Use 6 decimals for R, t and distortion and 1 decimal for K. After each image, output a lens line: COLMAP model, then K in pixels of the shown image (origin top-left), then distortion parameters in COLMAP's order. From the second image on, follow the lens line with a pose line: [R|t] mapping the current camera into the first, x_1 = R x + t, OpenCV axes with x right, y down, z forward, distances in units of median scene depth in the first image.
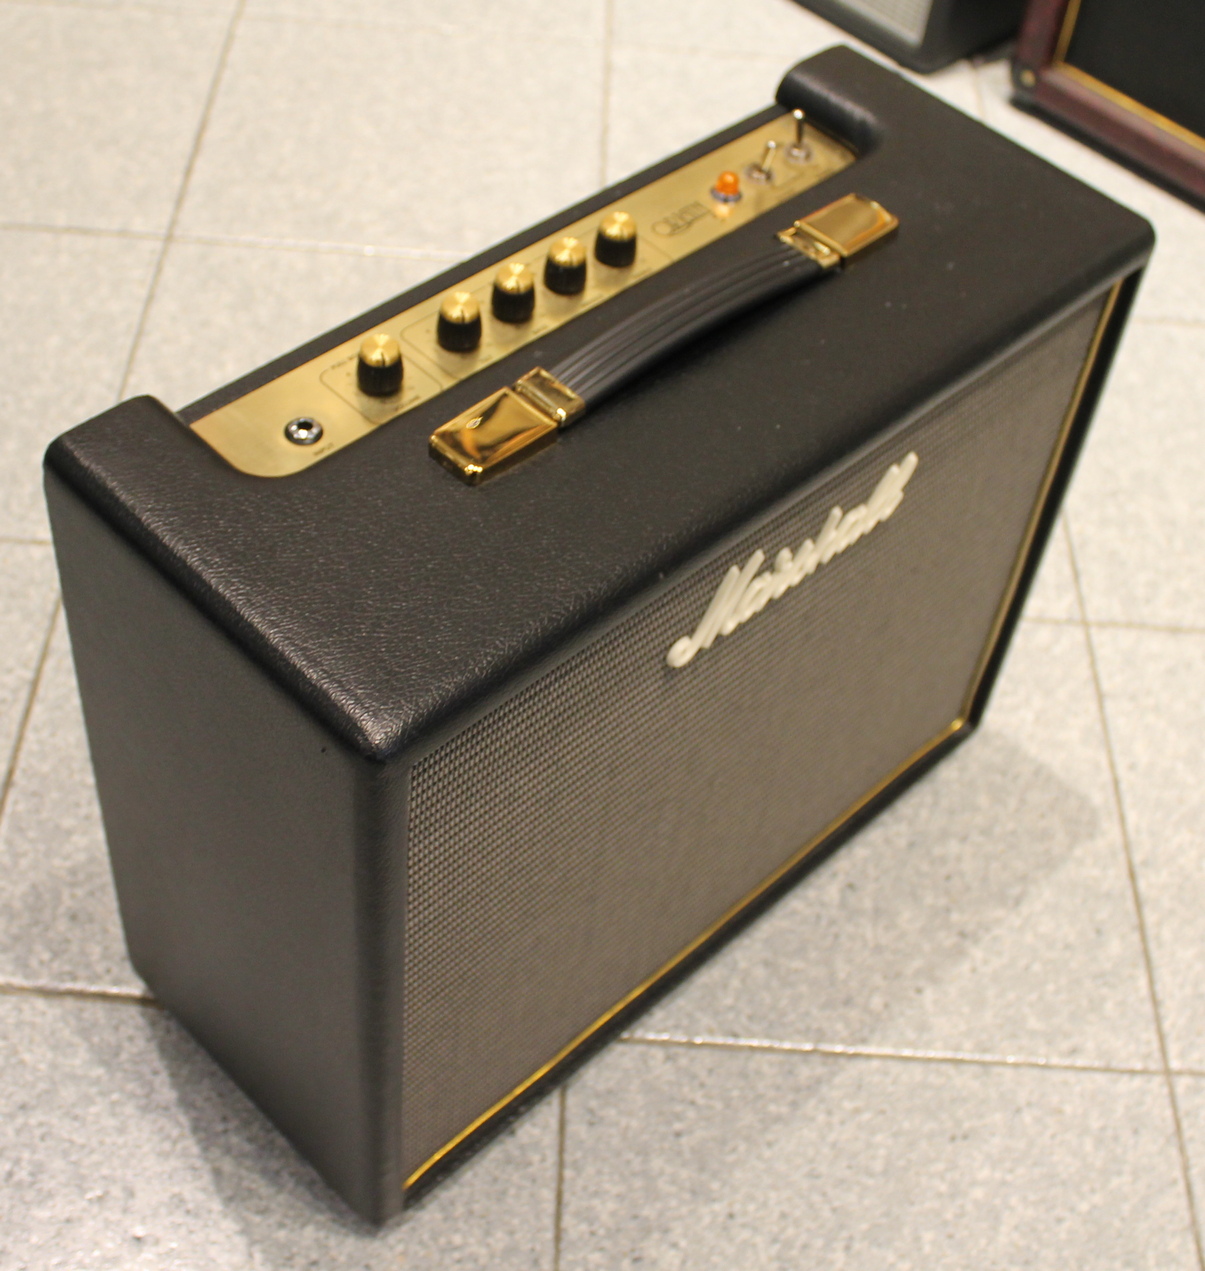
lens RADIAL K [[1938.2, 0, 594.0], [0, 1938.2, 627.9], [0, 0, 1]] dist [-0.025764, 0.000000]
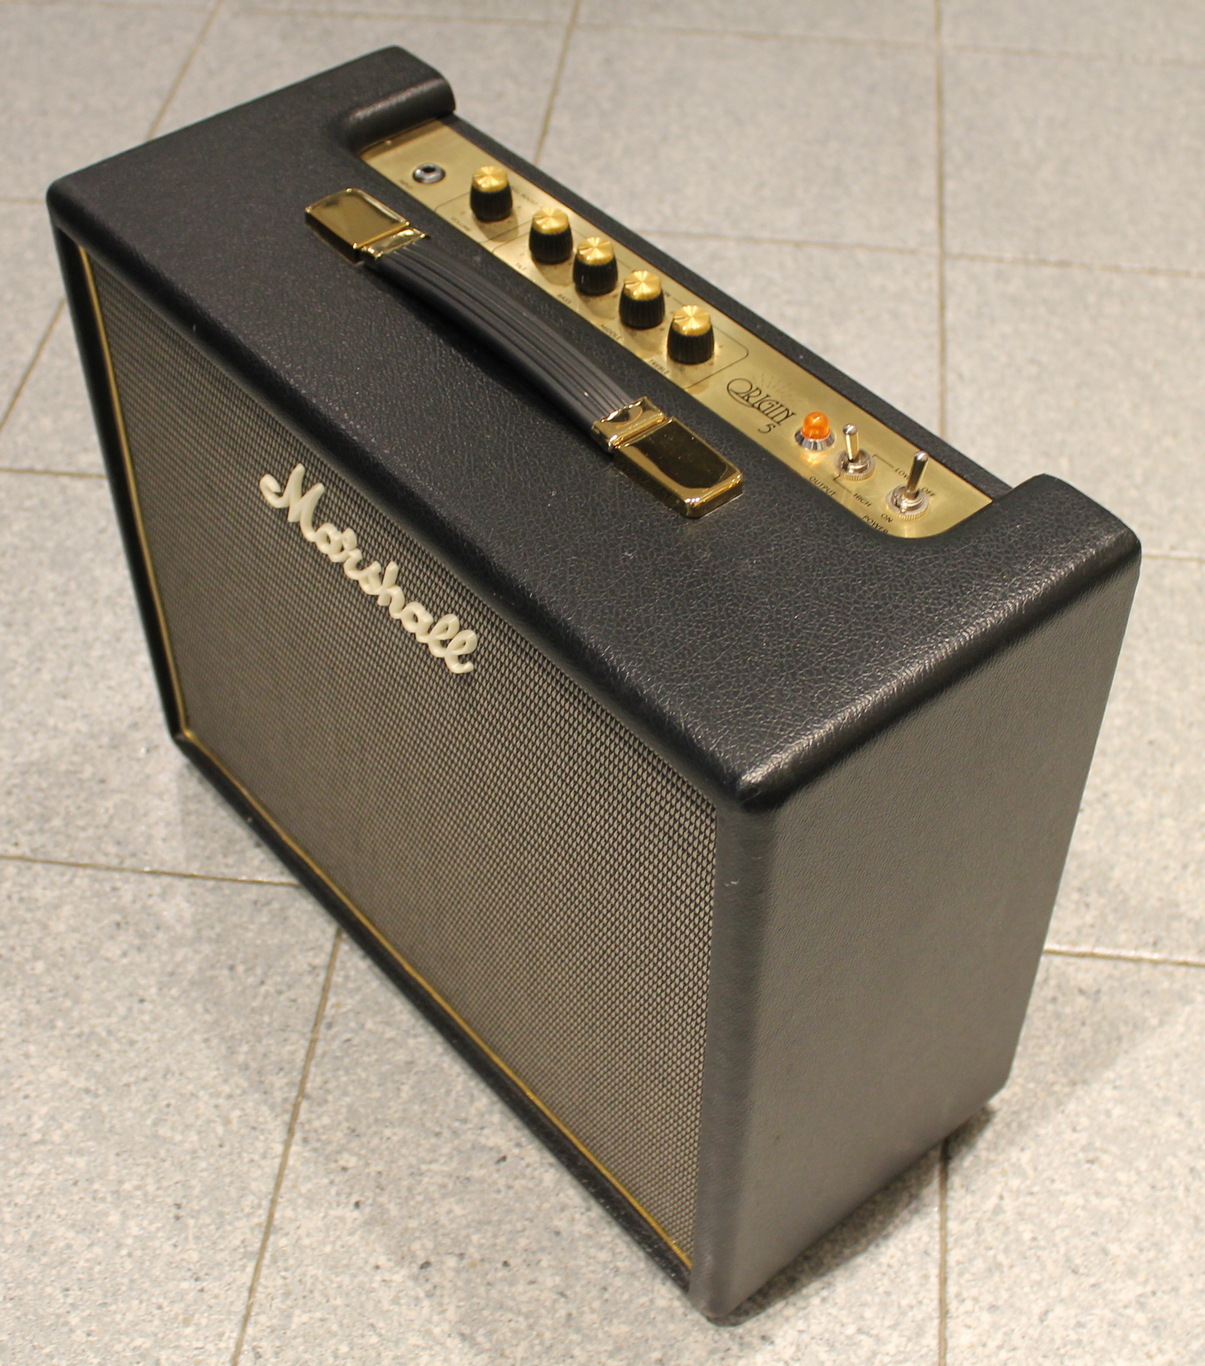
lens RADIAL K [[2038.9, 0, 592.3], [0, 2038.9, 693.9], [0, 0, 1]] dist [-0.026637, 0.000000]
pose [[-0.086704, 0.663481, -0.743153, 0.776669], [-0.742876, 0.453976, 0.491977, -0.513188], [0.663791, 0.594726, 0.453522, 0.558821]]
